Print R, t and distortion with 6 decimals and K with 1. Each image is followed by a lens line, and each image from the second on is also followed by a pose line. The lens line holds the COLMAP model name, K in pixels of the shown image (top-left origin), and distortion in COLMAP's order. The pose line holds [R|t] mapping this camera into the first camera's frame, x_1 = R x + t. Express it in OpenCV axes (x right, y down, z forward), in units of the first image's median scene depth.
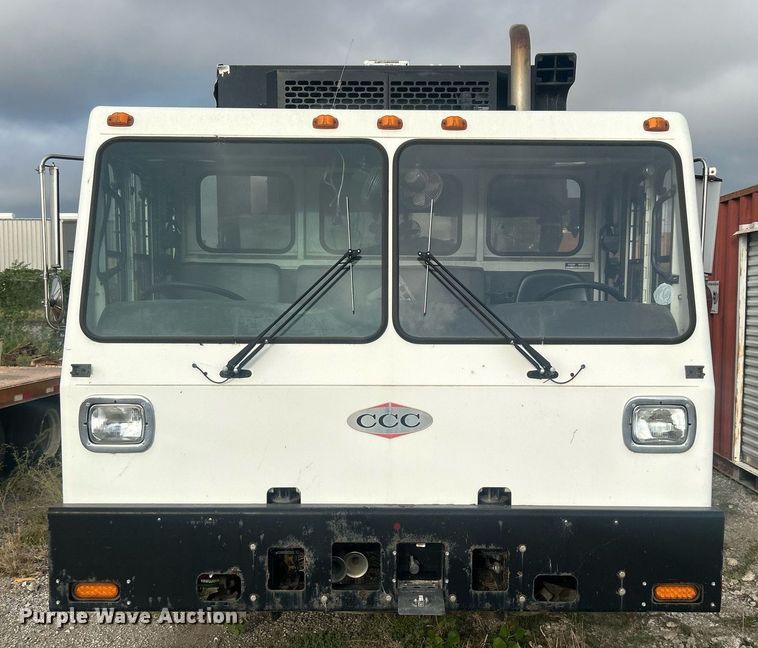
lens RADIAL K [[611.0, 0, 379.6], [0, 611.0, 356.9], [0, 0, 1]] dist [0.048456, -0.006928]
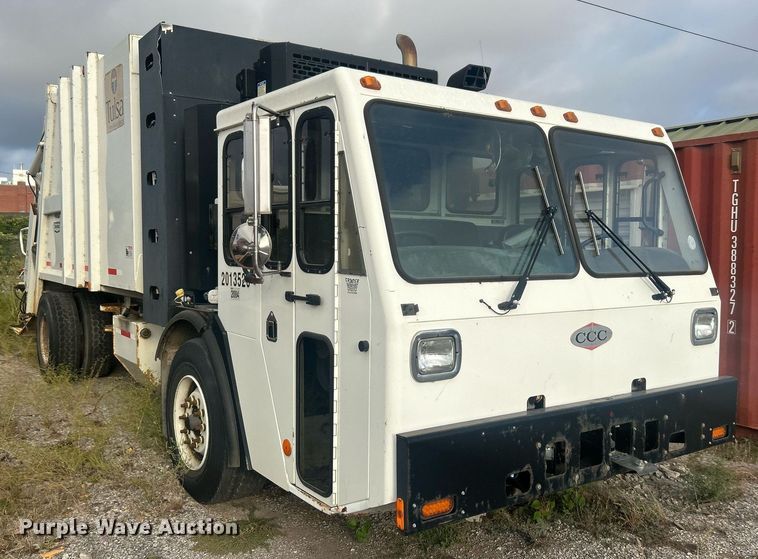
lens RADIAL K [[589.3, 0, 315.3], [0, 589.3, 303.7], [0, 0, 1]] dist [-0.005806, -0.003958]
pose [[0.881714, -0.045935, 0.469543, -1.102660], [0.060181, 0.998069, -0.015369, 0.017684], [-0.467930, 0.041808, 0.882776, 0.157366]]
